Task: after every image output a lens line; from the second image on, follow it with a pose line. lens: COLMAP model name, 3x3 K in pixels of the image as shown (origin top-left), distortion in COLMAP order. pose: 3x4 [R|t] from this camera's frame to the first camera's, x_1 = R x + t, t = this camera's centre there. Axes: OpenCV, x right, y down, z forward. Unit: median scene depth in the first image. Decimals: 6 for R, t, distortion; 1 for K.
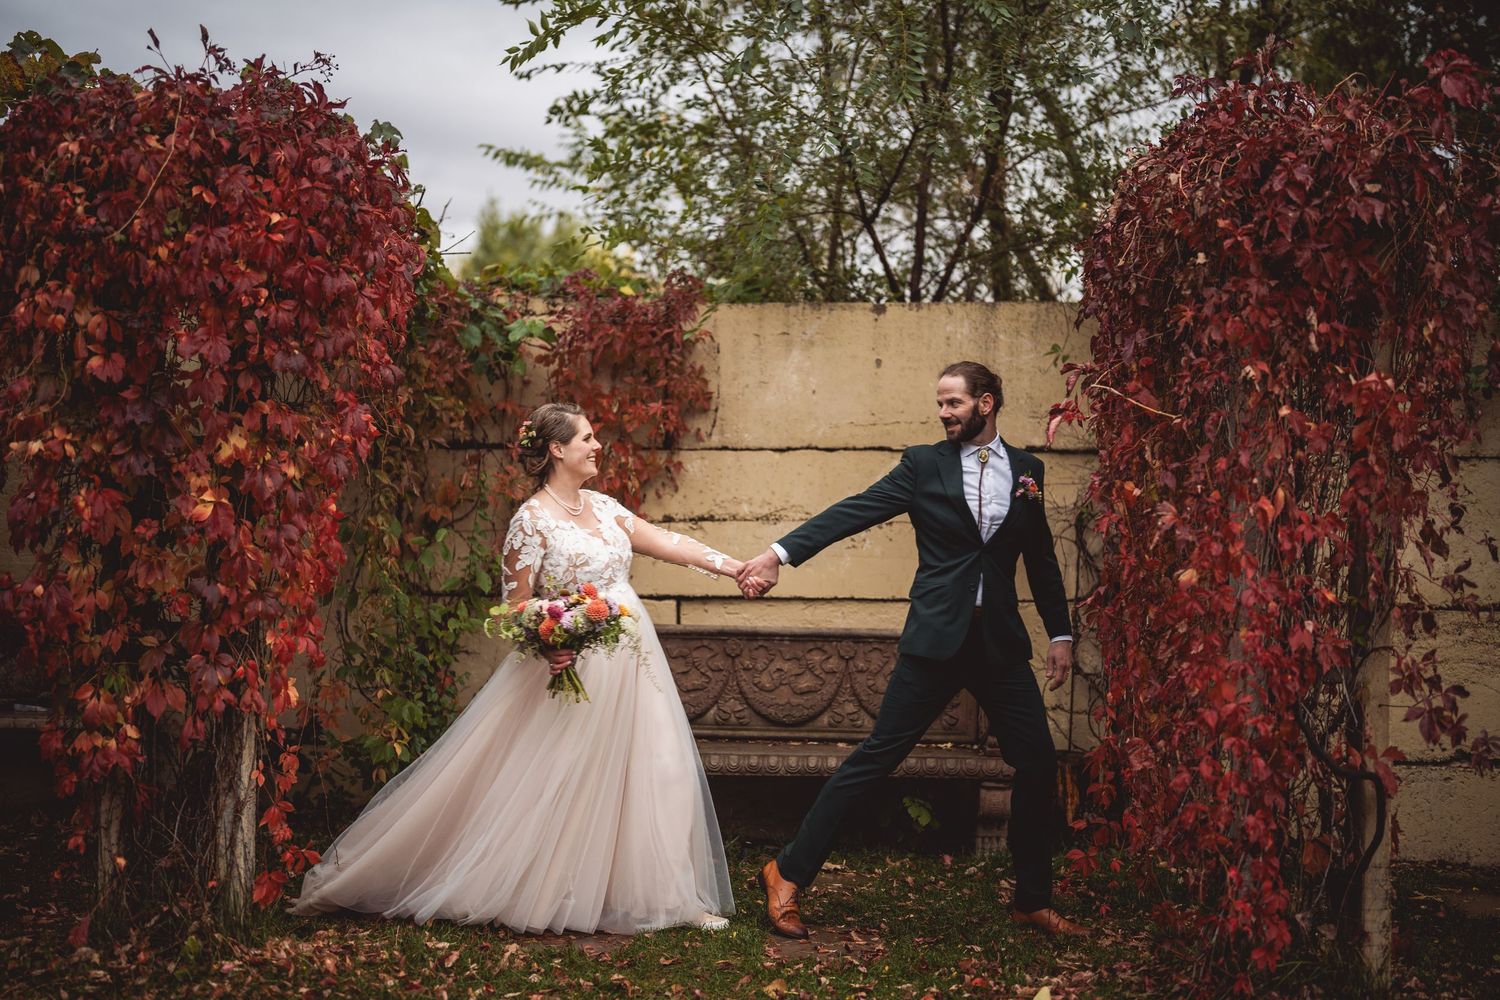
lens RADIAL K [[2118.8, 0, 750.0], [0, 2118.8, 500.0], [0, 0, 1]] dist [-0.179343, 1.037510]
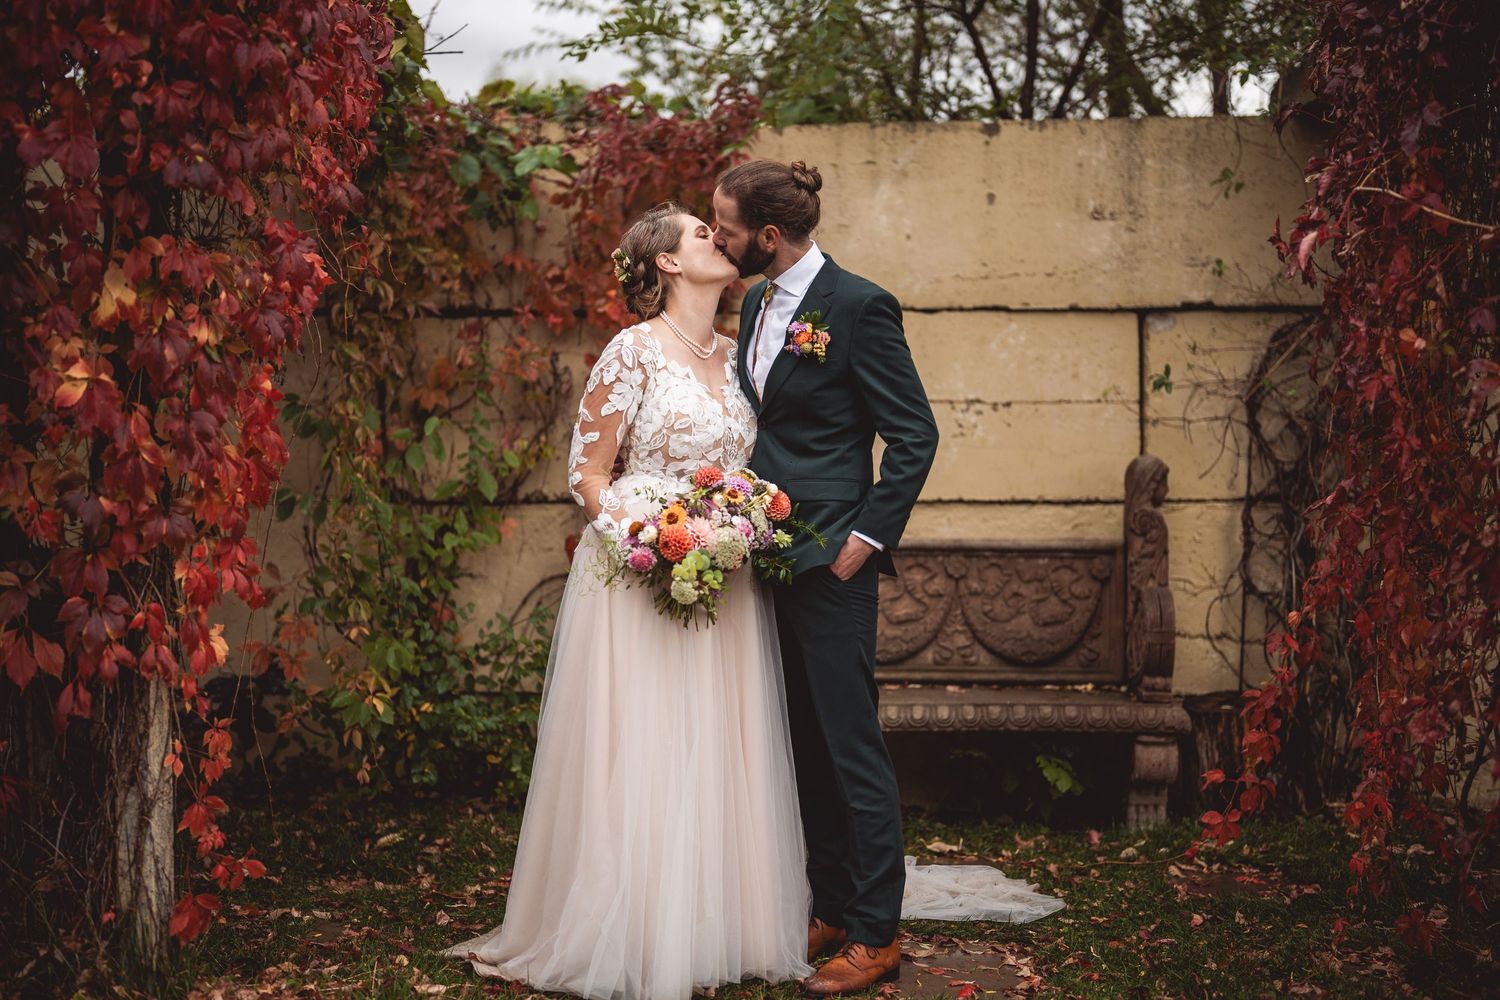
lens RADIAL K [[2277.2, 0, 759.3], [0, 2277.2, 524.6], [0, 0, 1]] dist [-0.207197, 1.408059]
pose [[0.999823, -0.013695, -0.012933, -0.023293], [0.014419, 0.998236, 0.057601, 0.008887], [0.012122, -0.057777, 0.998256, 0.239648]]
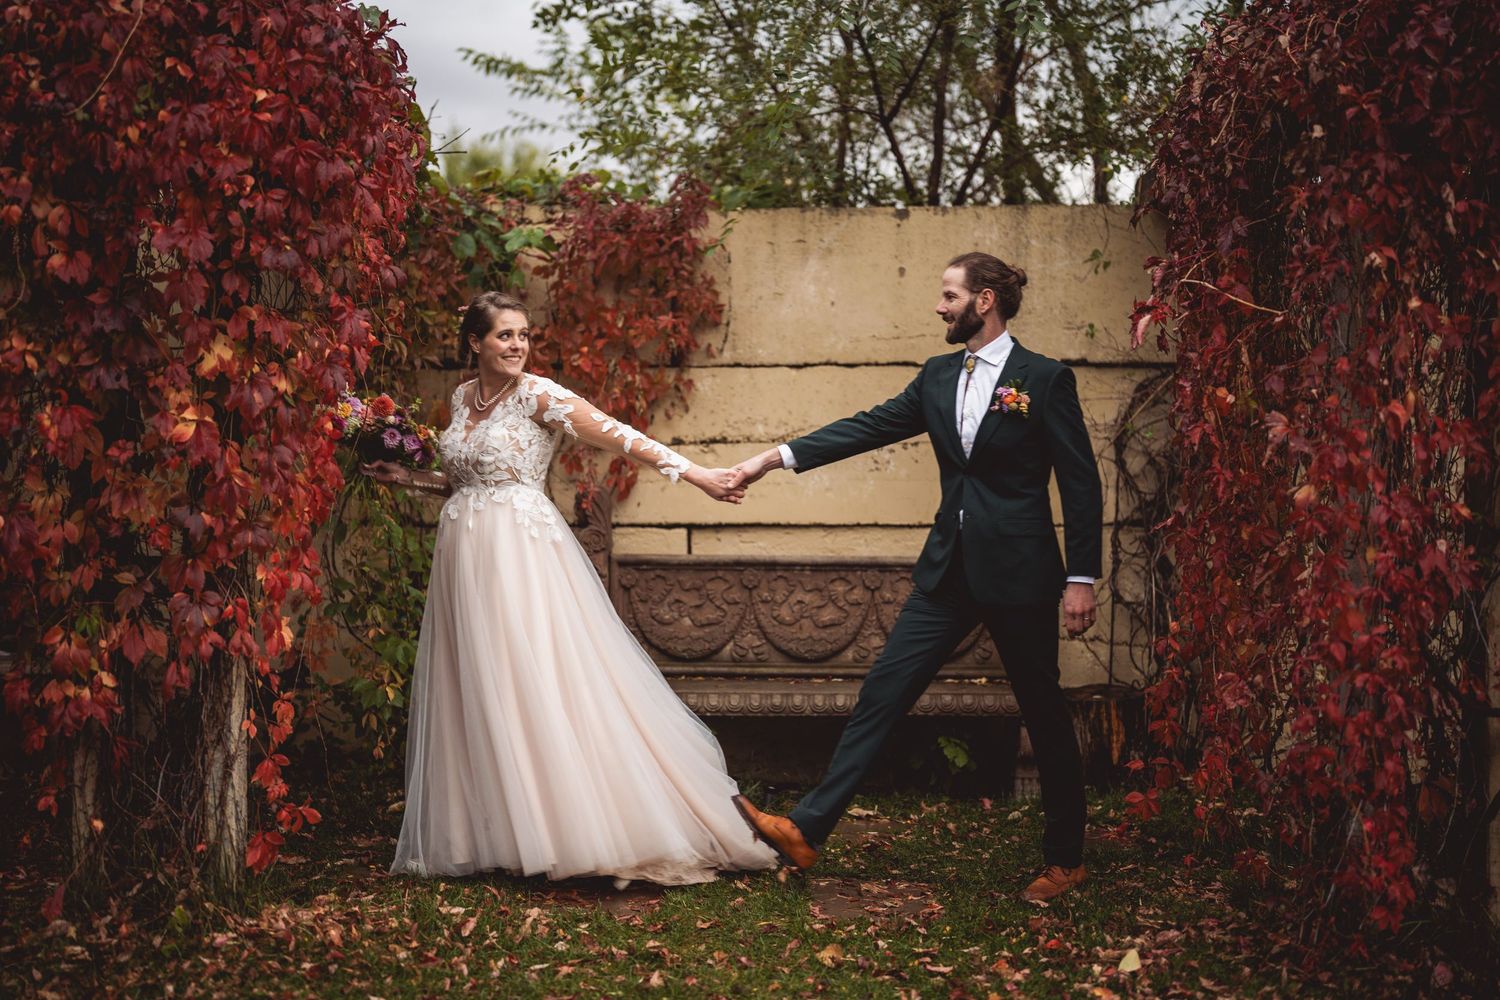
lens RADIAL K [[2118.8, 0, 750.0], [0, 2118.8, 500.0], [0, 0, 1]] dist [-0.179343, 1.037510]
pose [[0.999800, -0.010591, 0.016946, -0.034654], [0.010046, 0.999440, 0.031905, 0.008028], [-0.017275, -0.031728, 0.999347, 0.102797]]
